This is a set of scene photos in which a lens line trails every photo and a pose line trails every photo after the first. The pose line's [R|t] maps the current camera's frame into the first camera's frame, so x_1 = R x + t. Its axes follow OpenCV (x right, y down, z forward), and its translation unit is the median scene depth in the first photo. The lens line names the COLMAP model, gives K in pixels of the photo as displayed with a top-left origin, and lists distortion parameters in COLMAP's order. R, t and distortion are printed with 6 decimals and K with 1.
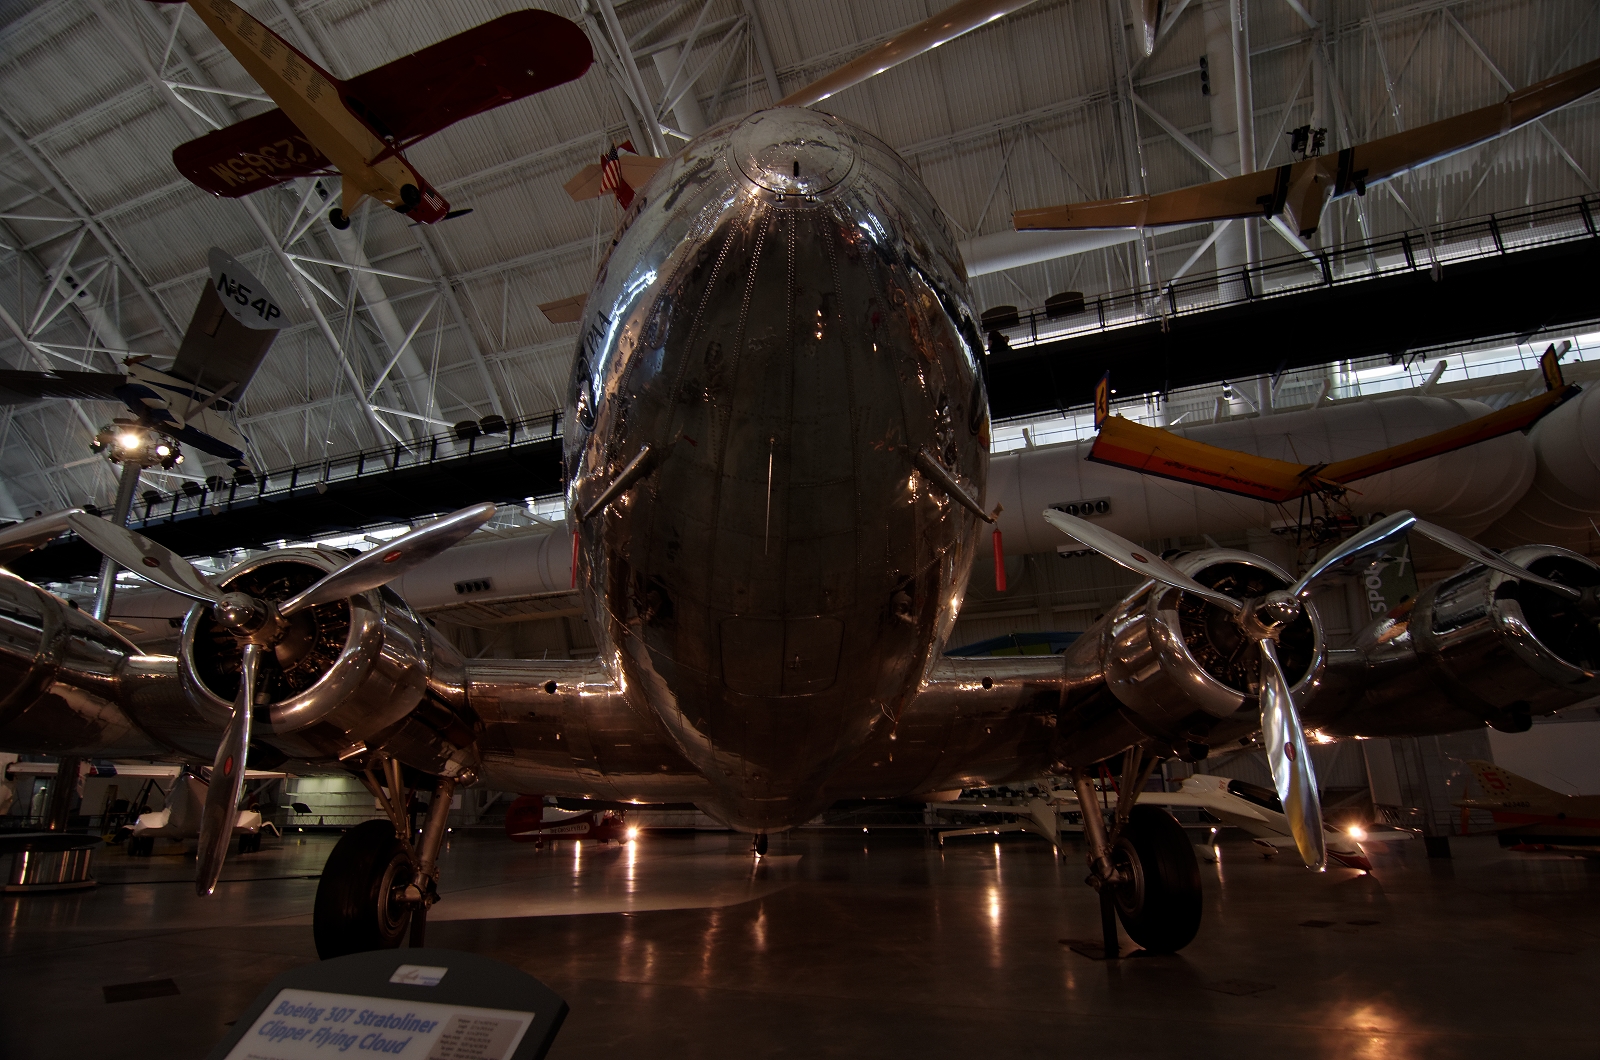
lens RADIAL K [[849.2, 0, 818.1], [0, 849.2, 536.9], [0, 0, 1]] dist [-0.014237, -0.006896]
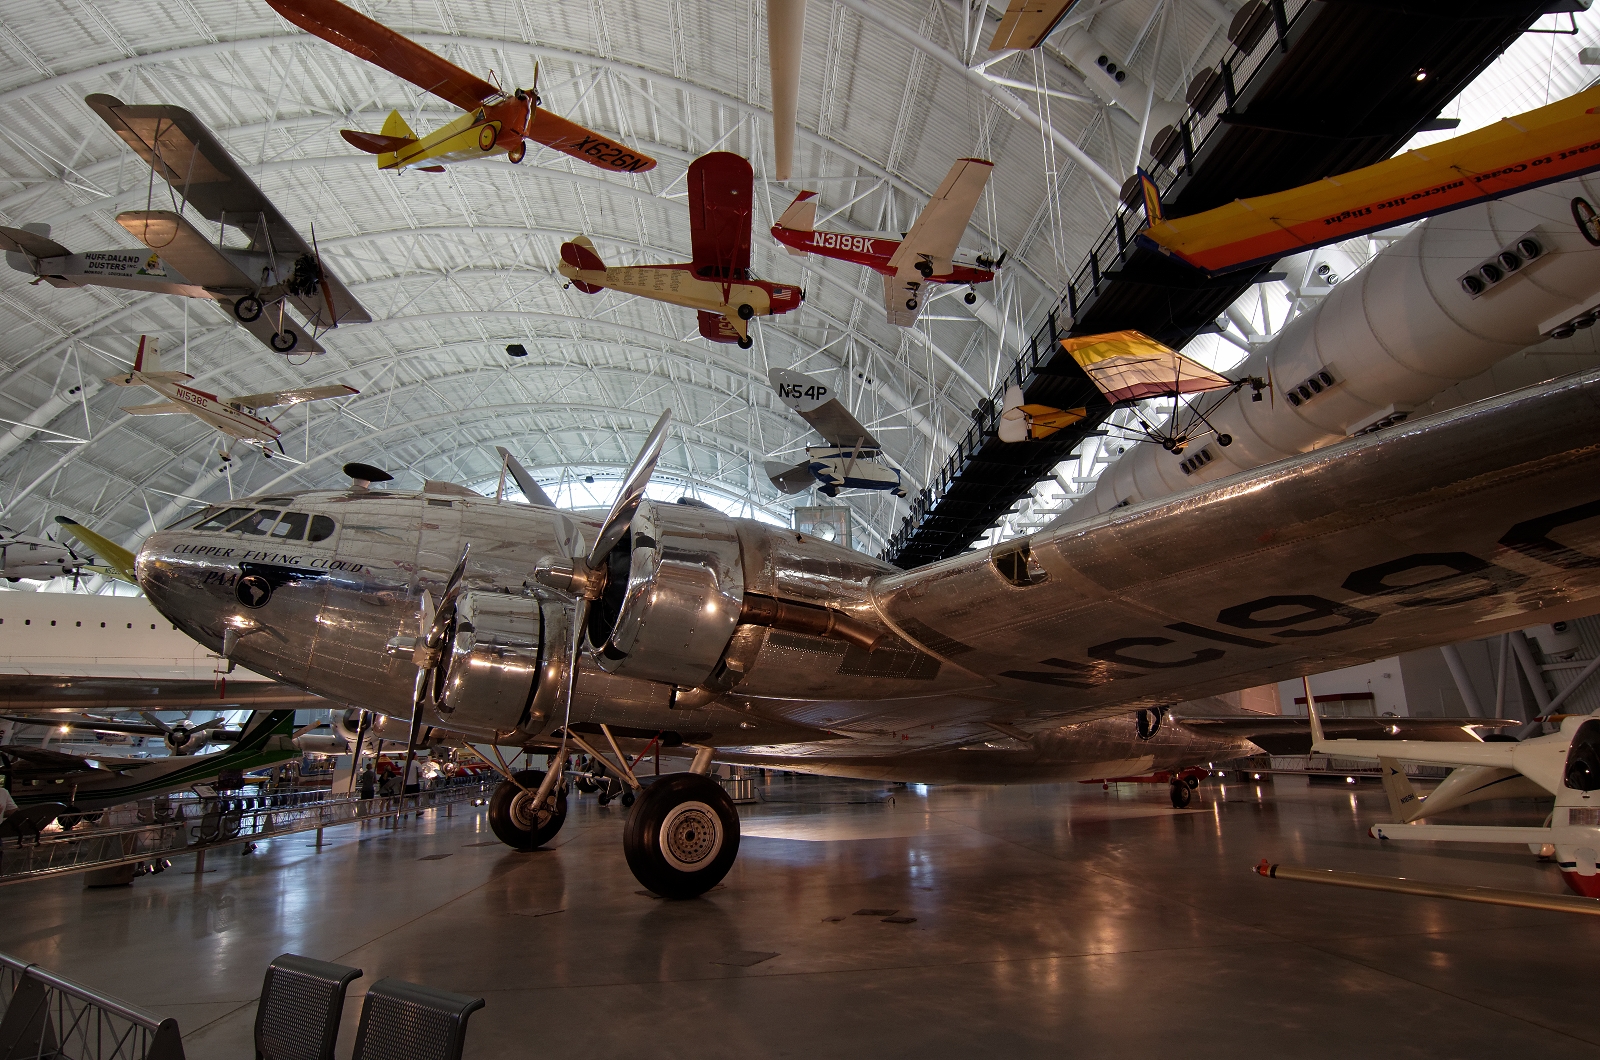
lens RADIAL K [[942.1, 0, 797.5], [0, 942.1, 532.8], [0, 0, 1]] dist [-0.012891, 0.000384]
pose [[0.422845, -0.198530, -0.884188, 0.626293], [0.279829, 0.956629, -0.080973, 0.059402], [0.861915, -0.213183, 0.460060, 0.238401]]
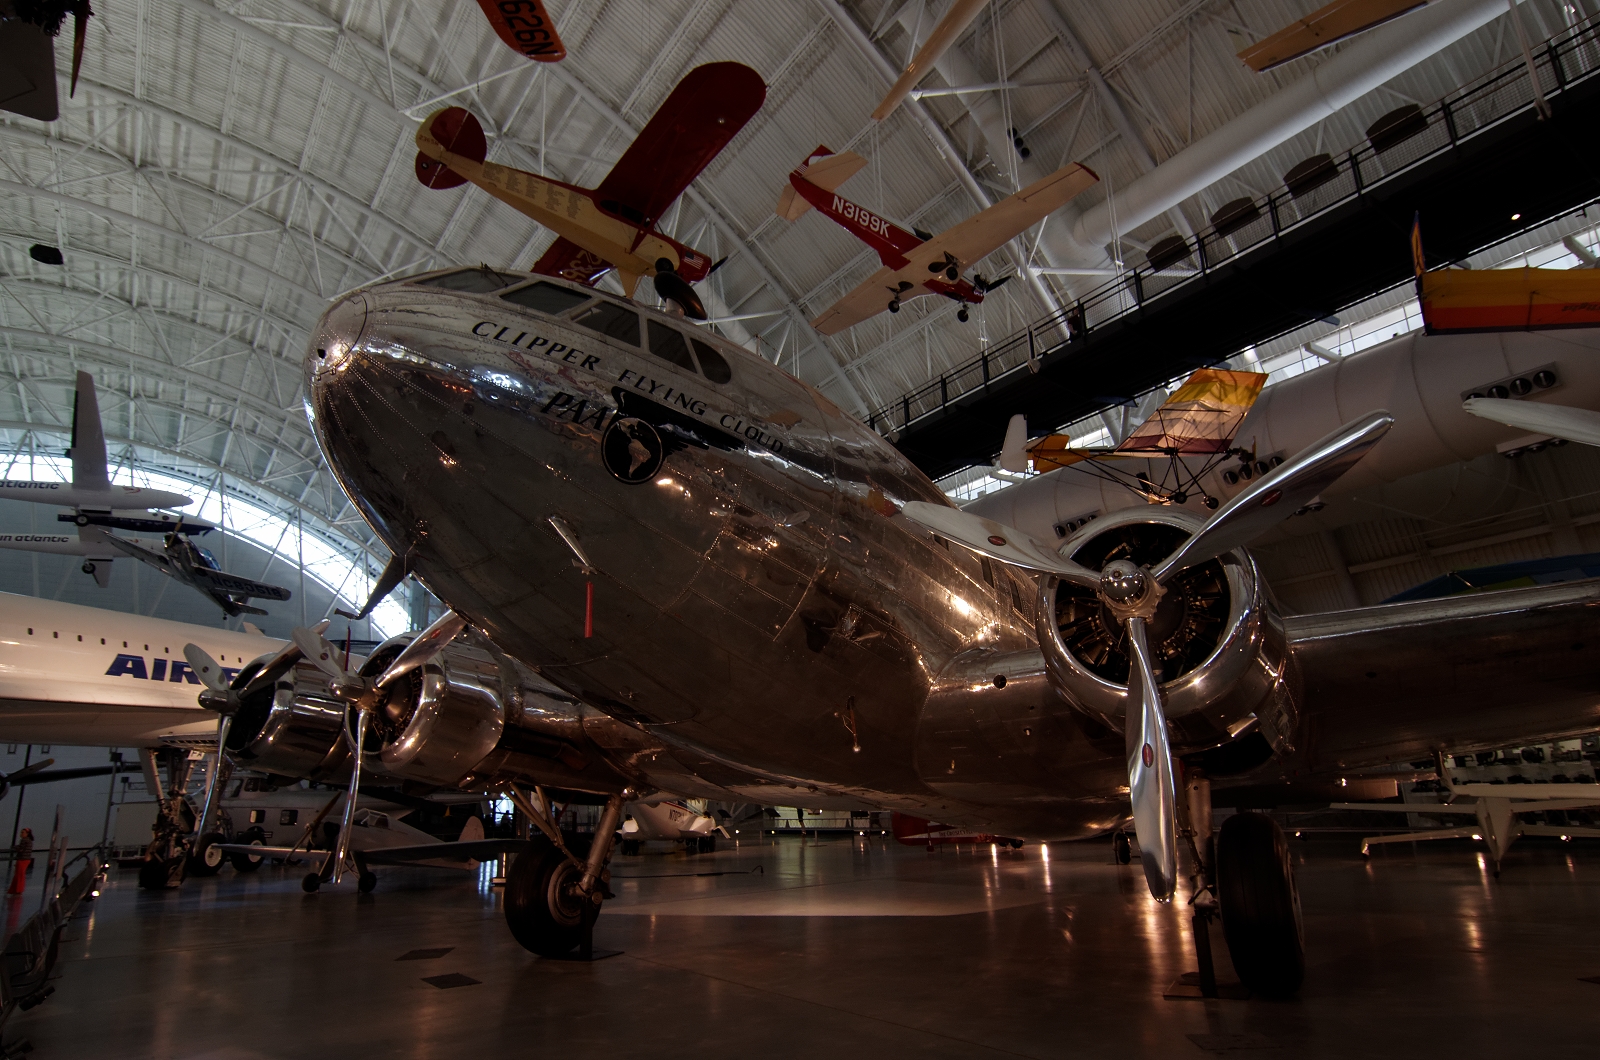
lens RADIAL K [[942.1, 0, 821.1], [0, 942.1, 535.7], [0, 0, 1]] dist [-0.012891, 0.000384]
pose [[0.835069, -0.159962, -0.526376, 0.215627], [0.175945, 0.984198, -0.019963, 0.002405], [0.521251, -0.075942, 0.850018, 0.022340]]
